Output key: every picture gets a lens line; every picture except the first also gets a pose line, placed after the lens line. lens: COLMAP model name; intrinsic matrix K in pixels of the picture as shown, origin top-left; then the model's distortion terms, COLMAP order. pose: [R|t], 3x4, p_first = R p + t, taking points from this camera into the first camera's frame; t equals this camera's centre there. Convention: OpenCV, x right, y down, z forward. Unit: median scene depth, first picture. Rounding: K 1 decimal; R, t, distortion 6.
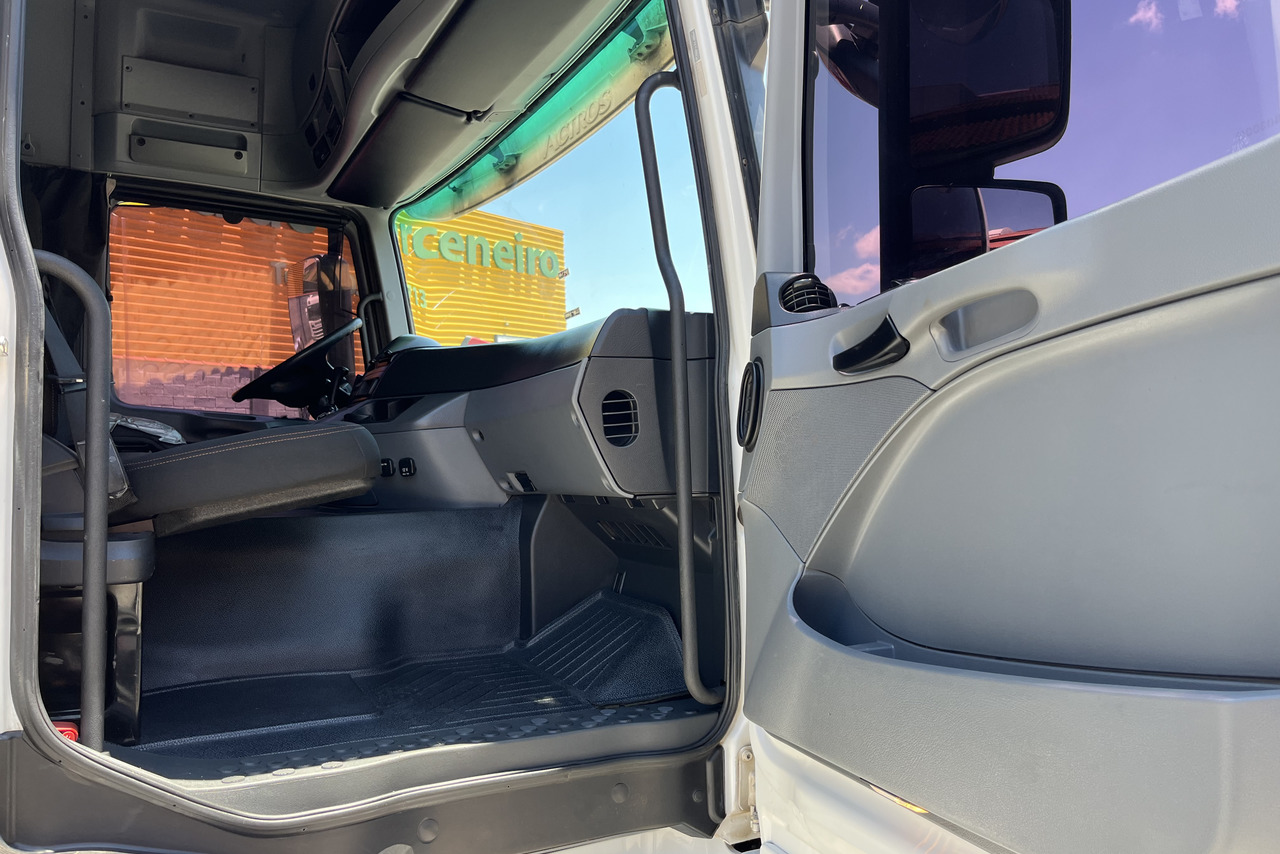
lens RADIAL K [[968.1, 0, 638.3], [0, 968.1, 433.9], [0, 0, 1]] dist [0.073338, -0.111906]
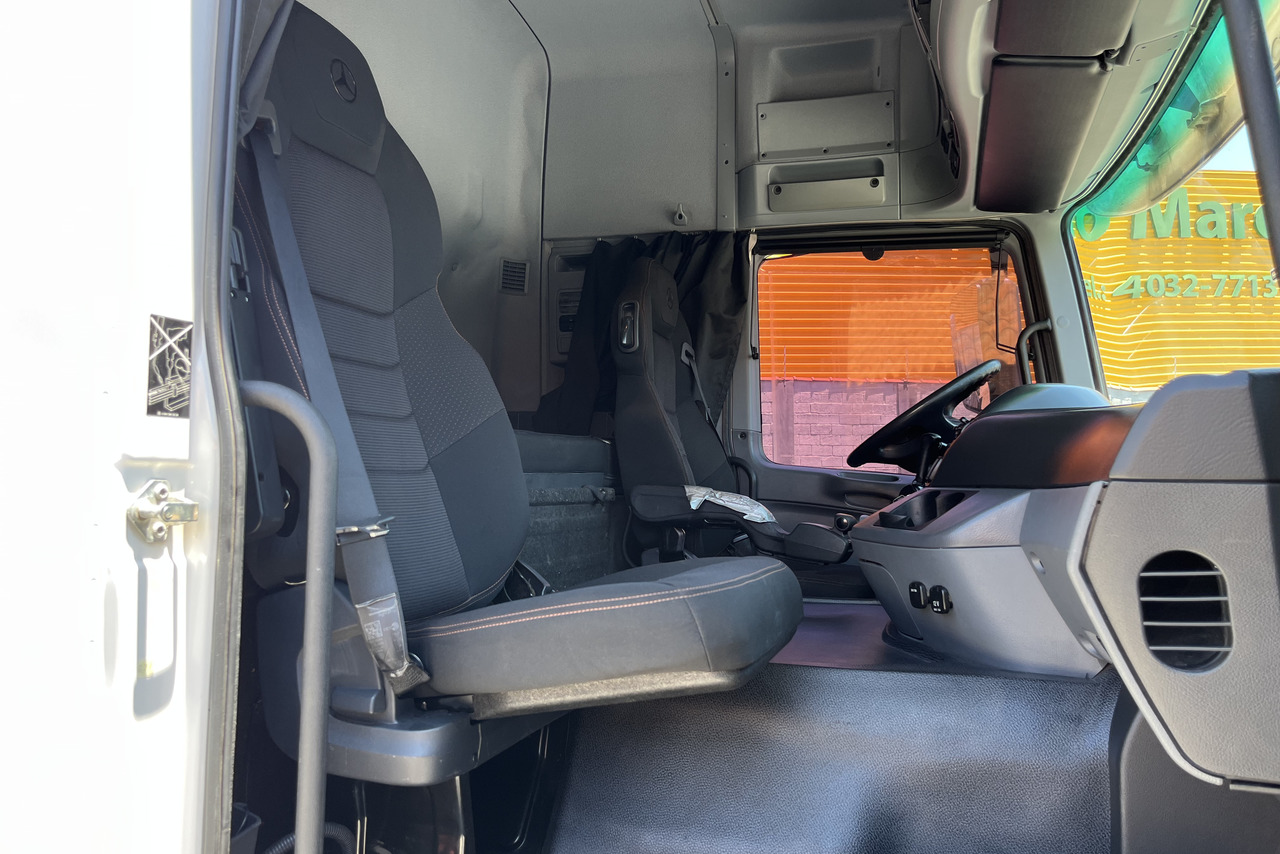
lens RADIAL K [[968.1, 0, 638.3], [0, 968.1, 433.9], [0, 0, 1]] dist [0.073338, -0.111906]
pose [[0.704858, -0.014347, -0.709203, 0.065293], [0.004755, 0.999869, -0.015501, -0.047256], [0.709332, 0.007554, 0.704834, 0.239646]]
